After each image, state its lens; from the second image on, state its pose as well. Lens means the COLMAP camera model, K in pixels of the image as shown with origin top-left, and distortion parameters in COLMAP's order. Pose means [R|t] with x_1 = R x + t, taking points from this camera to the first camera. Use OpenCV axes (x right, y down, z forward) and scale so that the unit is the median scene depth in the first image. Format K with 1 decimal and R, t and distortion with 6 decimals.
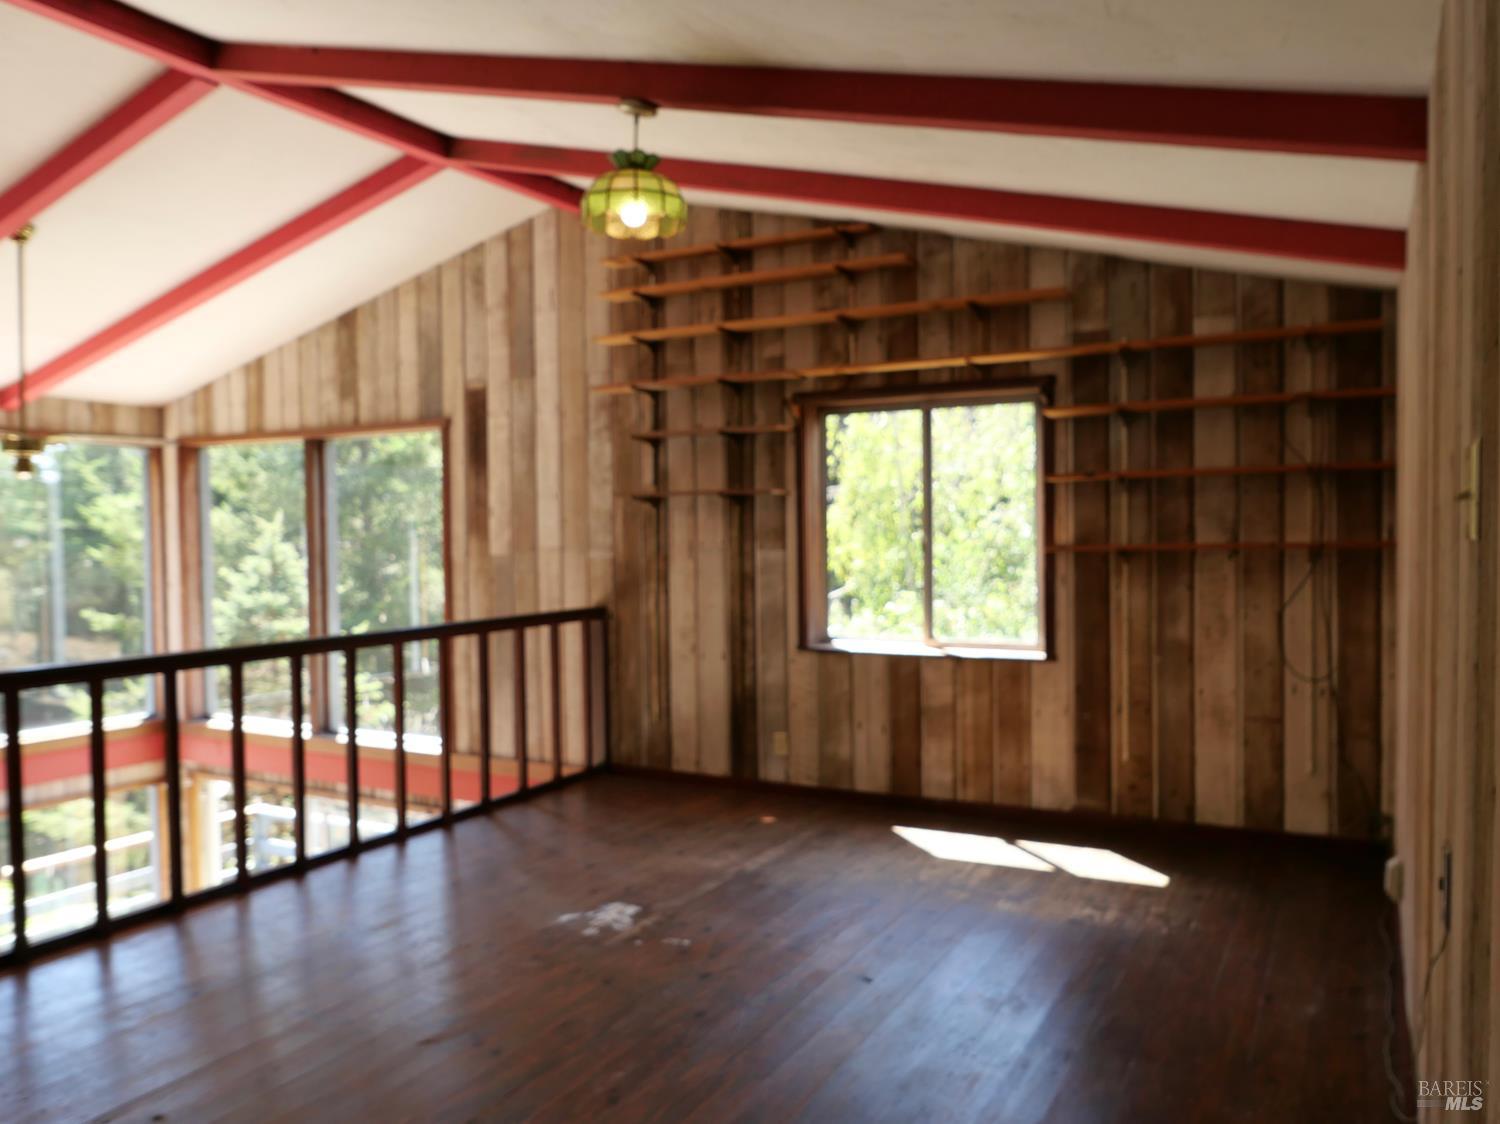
lens RADIAL K [[1177.7, 0, 750.0], [0, 1177.7, 562.0], [0, 0, 1]] dist [-0.028773, 0.000622]
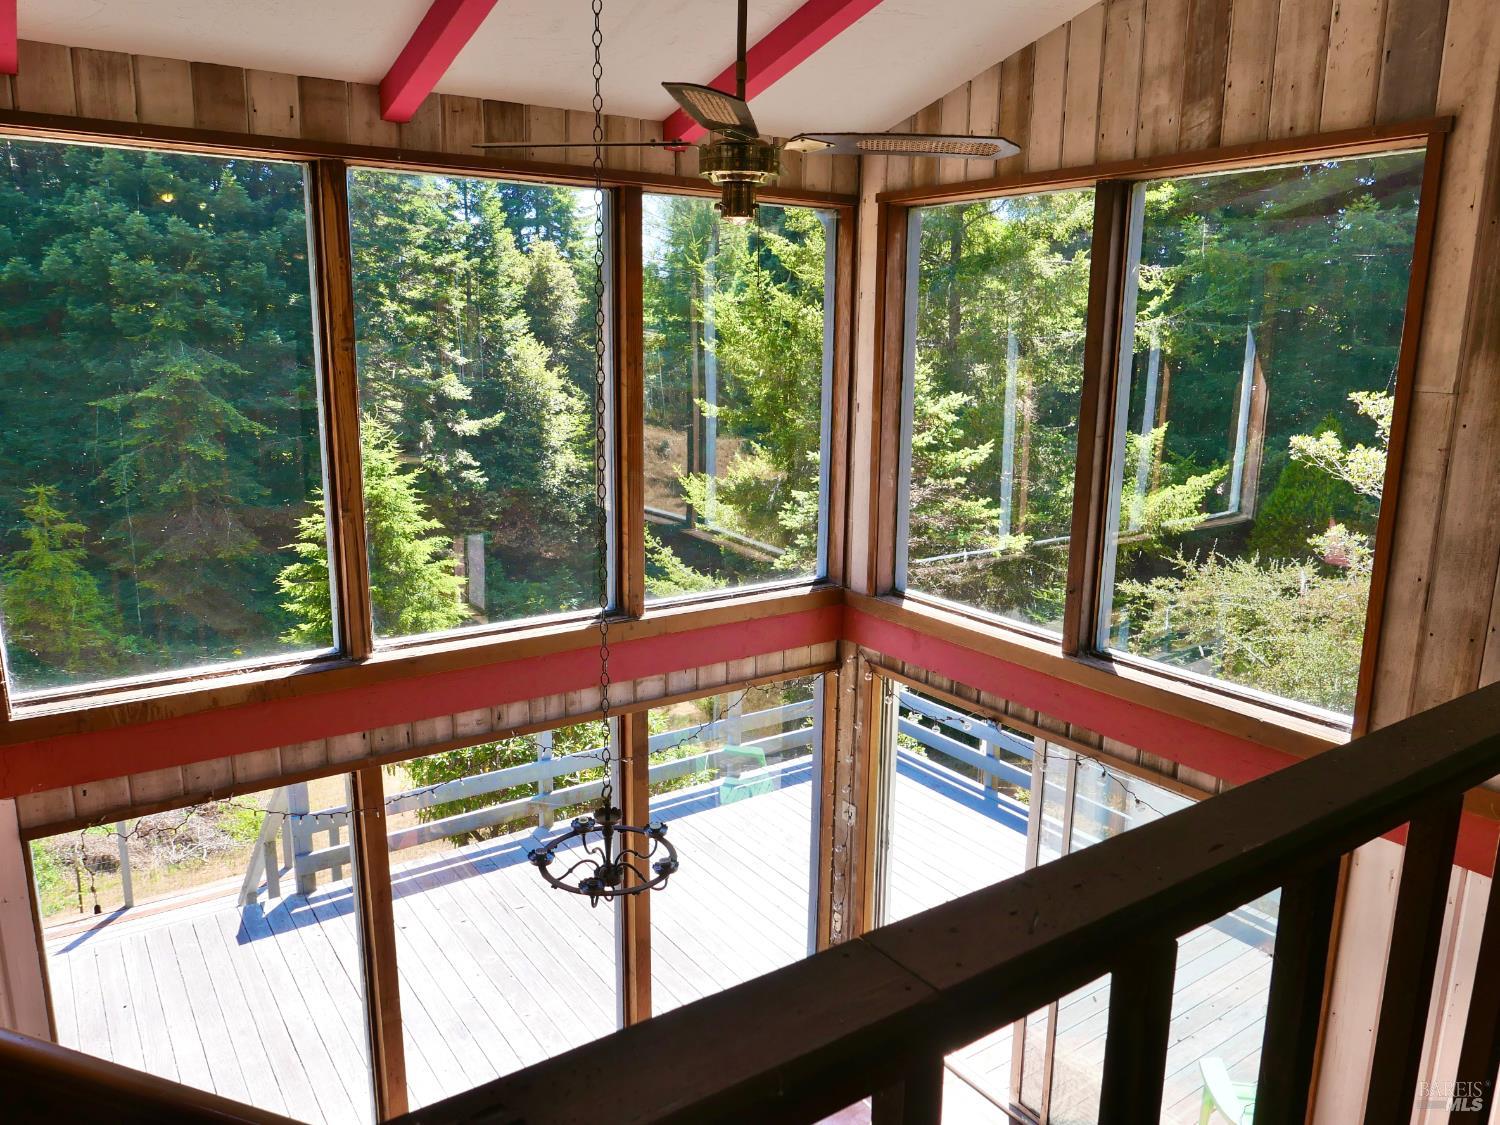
lens RADIAL K [[1074.0, 0, 750.0], [0, 1074.0, 562.5], [0, 0, 1]] dist [-0.020527, 0.002641]
pose [[0.898715, 0.116628, -0.422739, -0.282441], [-0.037205, 0.980789, 0.191492, -0.010574], [0.436951, -0.156369, 0.885789, 0.395696]]
